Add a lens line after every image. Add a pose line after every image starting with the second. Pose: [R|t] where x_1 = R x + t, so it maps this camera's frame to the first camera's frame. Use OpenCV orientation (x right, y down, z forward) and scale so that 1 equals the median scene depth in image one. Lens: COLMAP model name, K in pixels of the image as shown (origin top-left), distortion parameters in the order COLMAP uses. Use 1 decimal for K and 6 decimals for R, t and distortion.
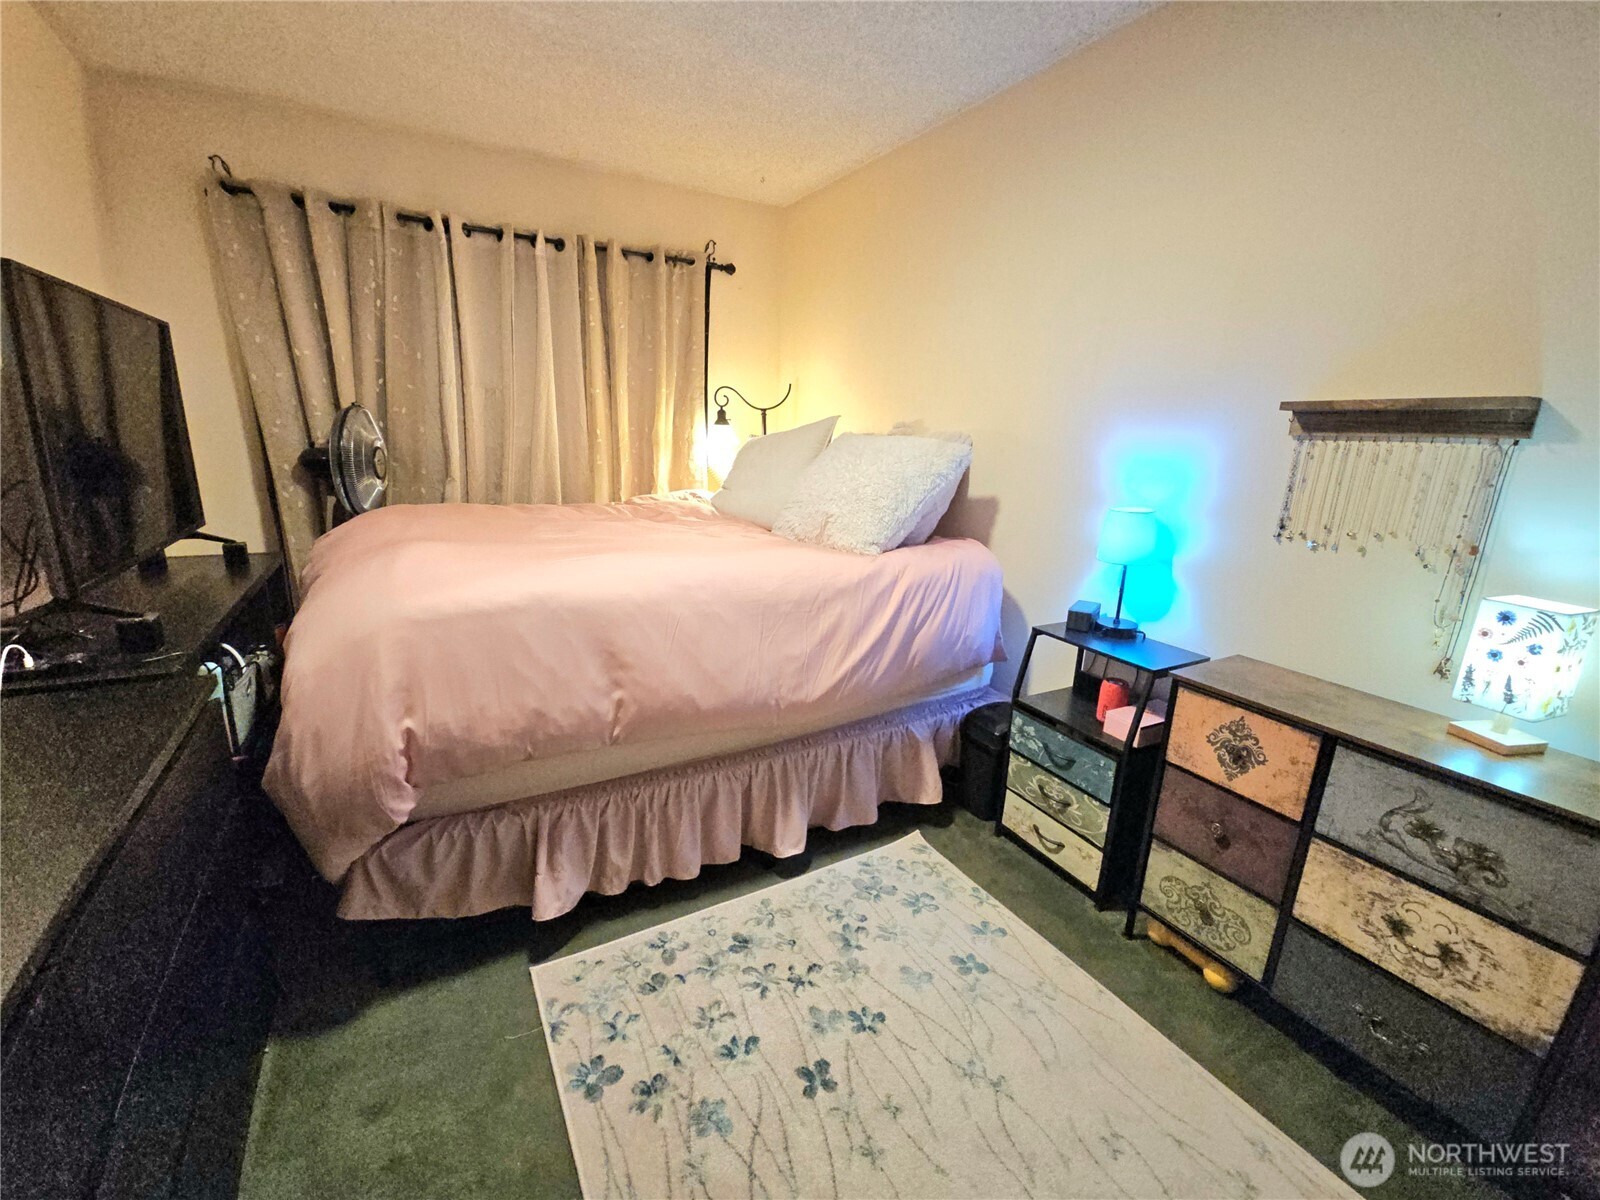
lens RADIAL K [[684.6, 0, 800.0], [0, 684.6, 600.0], [0, 0, 1]] dist [-0.000987, -0.000425]
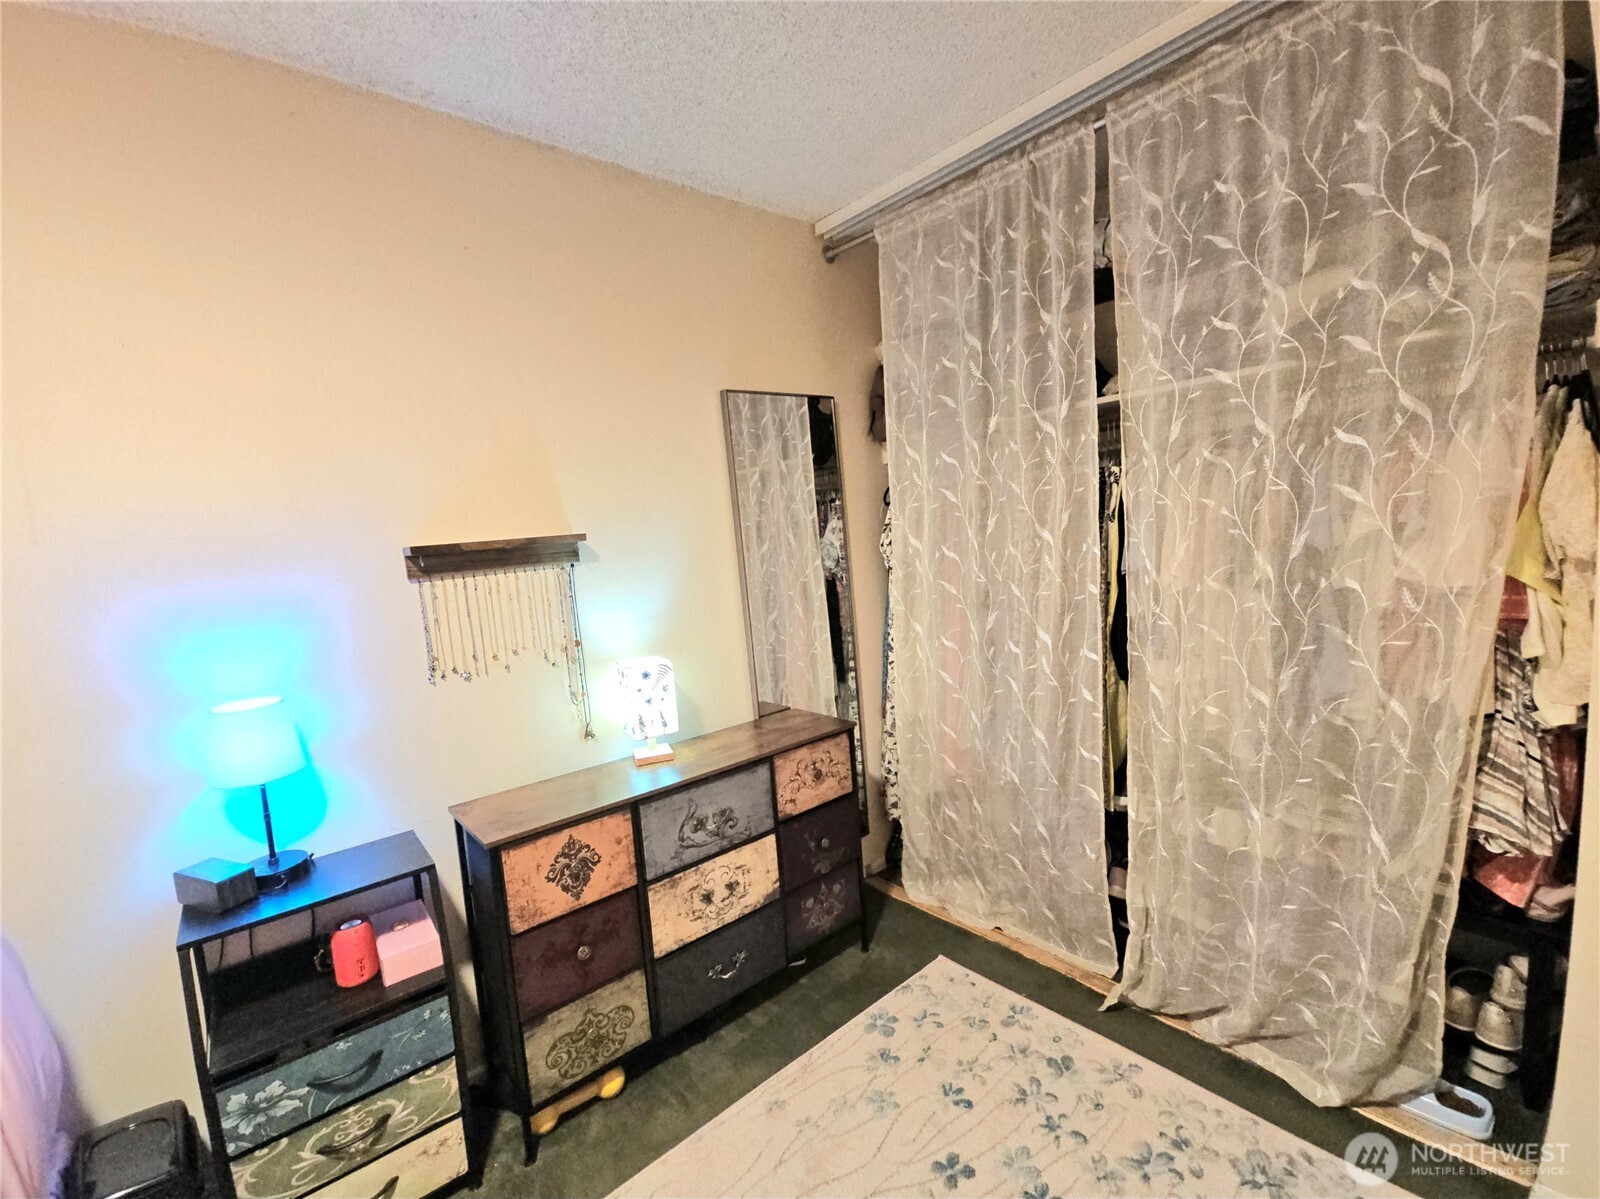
lens RADIAL K [[684.6, 0, 800.0], [0, 684.6, 599.5], [0, 0, 1]] dist [-0.000987, -0.000425]
pose [[-0.192429, -0.115396, 0.974502, -0.387843], [0.307755, 0.935865, 0.171591, -0.233607], [-0.931804, 0.332927, -0.144574, 0.702424]]
